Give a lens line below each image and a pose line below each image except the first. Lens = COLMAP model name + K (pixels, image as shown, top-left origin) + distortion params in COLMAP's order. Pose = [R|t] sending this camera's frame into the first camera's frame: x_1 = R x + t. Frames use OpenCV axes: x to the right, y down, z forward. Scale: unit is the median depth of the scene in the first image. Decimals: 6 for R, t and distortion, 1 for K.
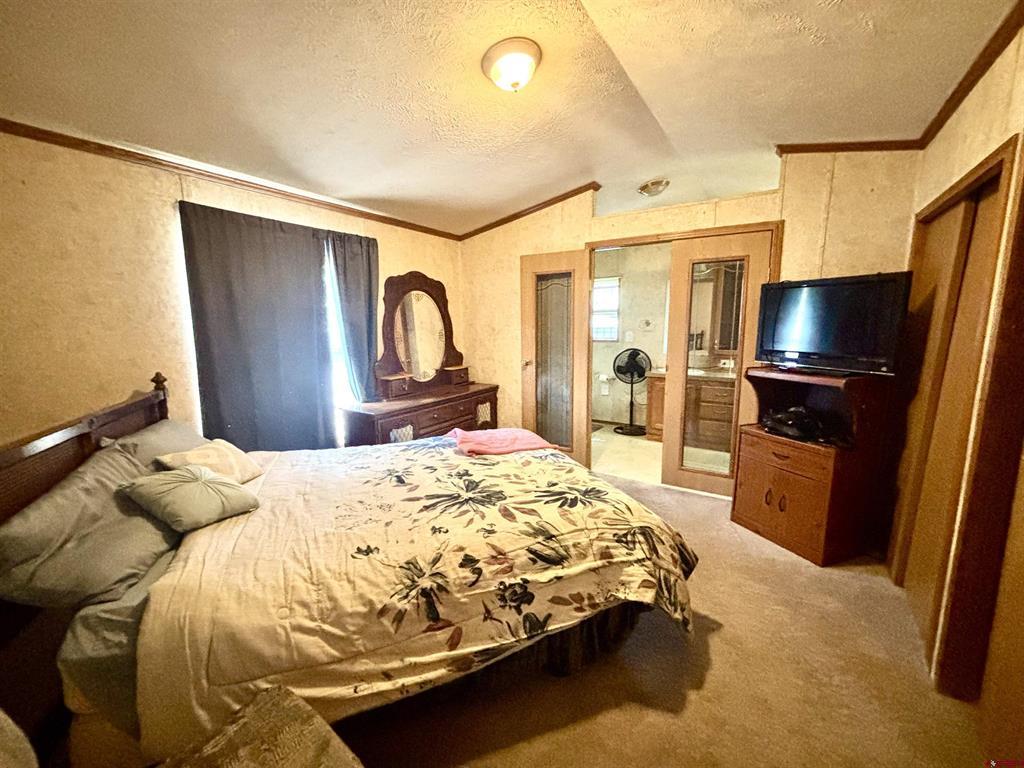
lens RADIAL K [[410.5, 0, 512.0], [0, 410.5, 384.0], [0, 0, 1]] dist [-0.000426, -0.000353]
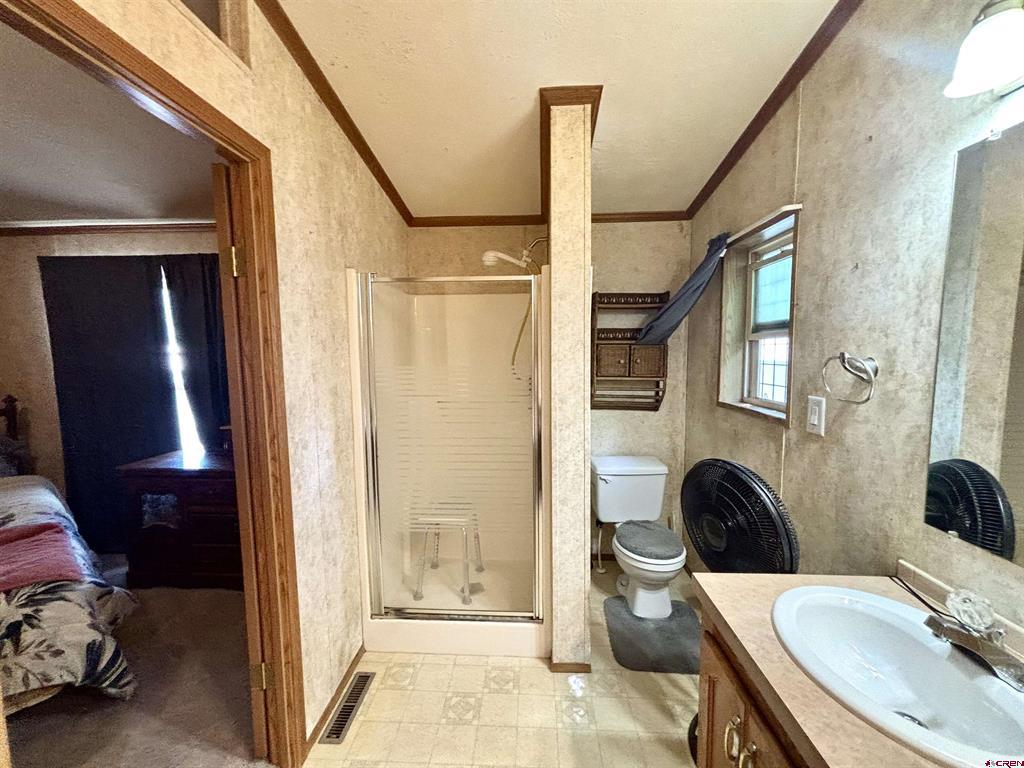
lens RADIAL K [[410.5, 0, 512.0], [0, 410.5, 384.0], [0, 0, 1]] dist [-0.000426, -0.000353]
pose [[0.501867, 0.084313, -0.860826, 1.095326], [-0.127305, 0.991599, 0.022902, -0.309465], [0.855525, 0.098094, 0.508384, 1.800887]]
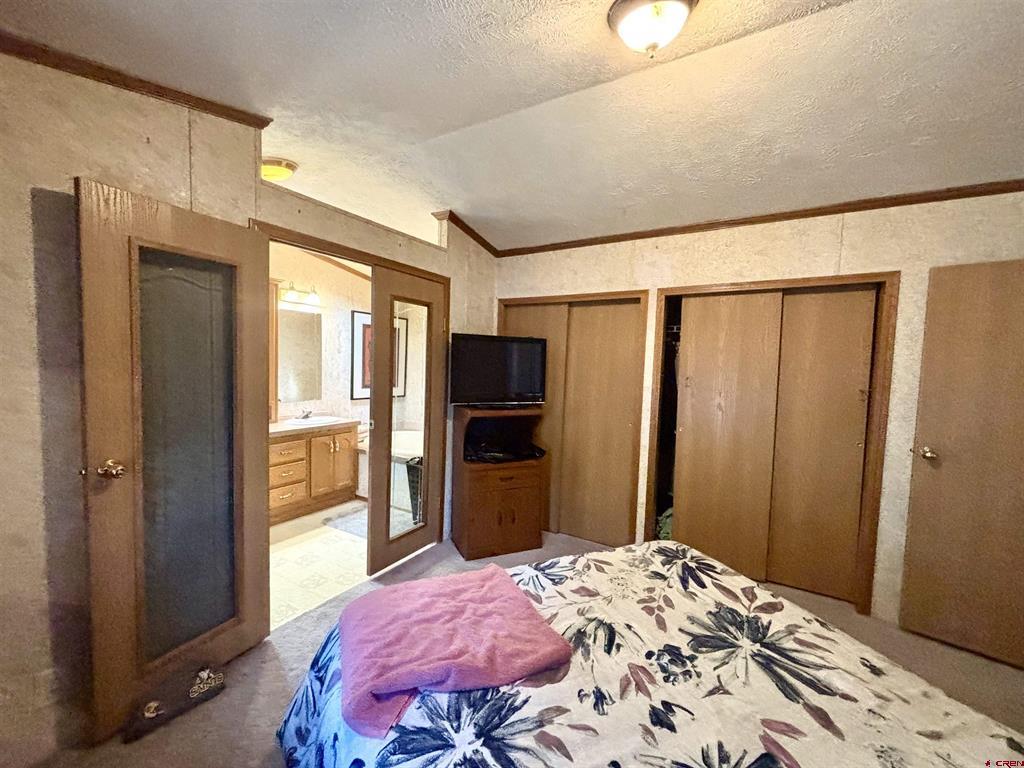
lens RADIAL K [[410.5, 0, 512.0], [0, 410.5, 384.0], [0, 0, 1]] dist [-0.000426, -0.000353]
pose [[-0.043668, -0.046594, 0.997959, -0.656472], [0.119212, 0.991532, 0.051510, -0.199767], [-0.991908, 0.121218, -0.037743, 1.220217]]
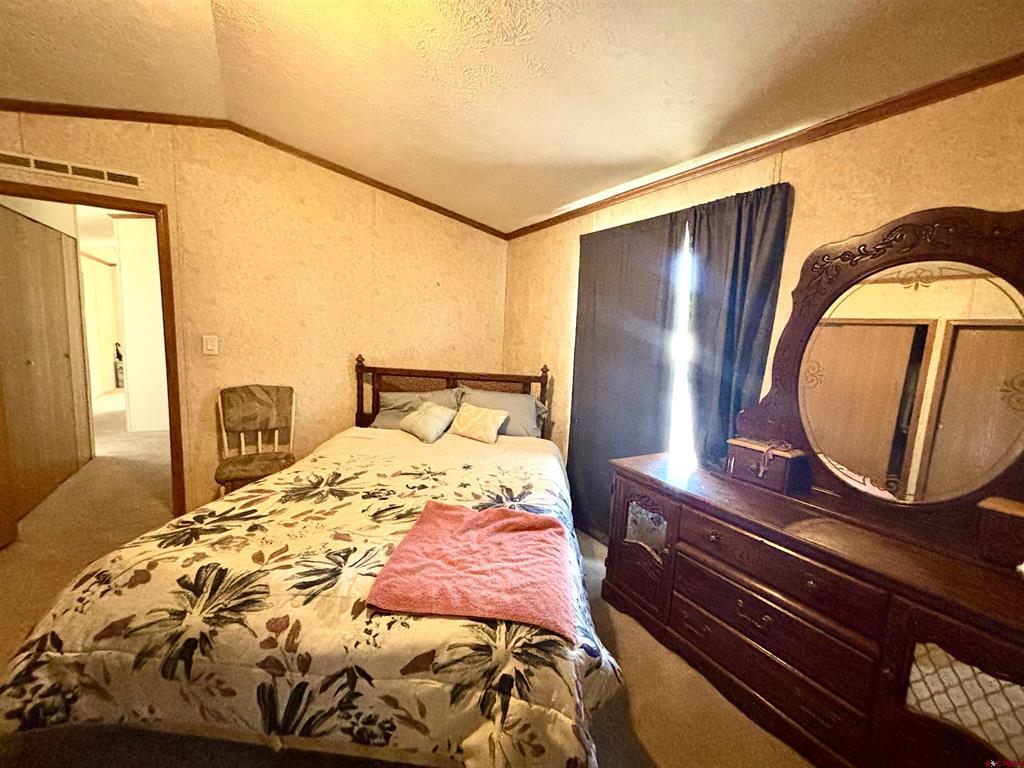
lens RADIAL K [[410.5, 0, 512.0], [0, 410.5, 384.0], [0, 0, 1]] dist [-0.000426, -0.000353]
pose [[-0.434969, 0.098552, -0.895036, 0.523724], [-0.177241, 0.965176, 0.192410, -0.233945], [0.882830, 0.242329, -0.402354, 1.593592]]
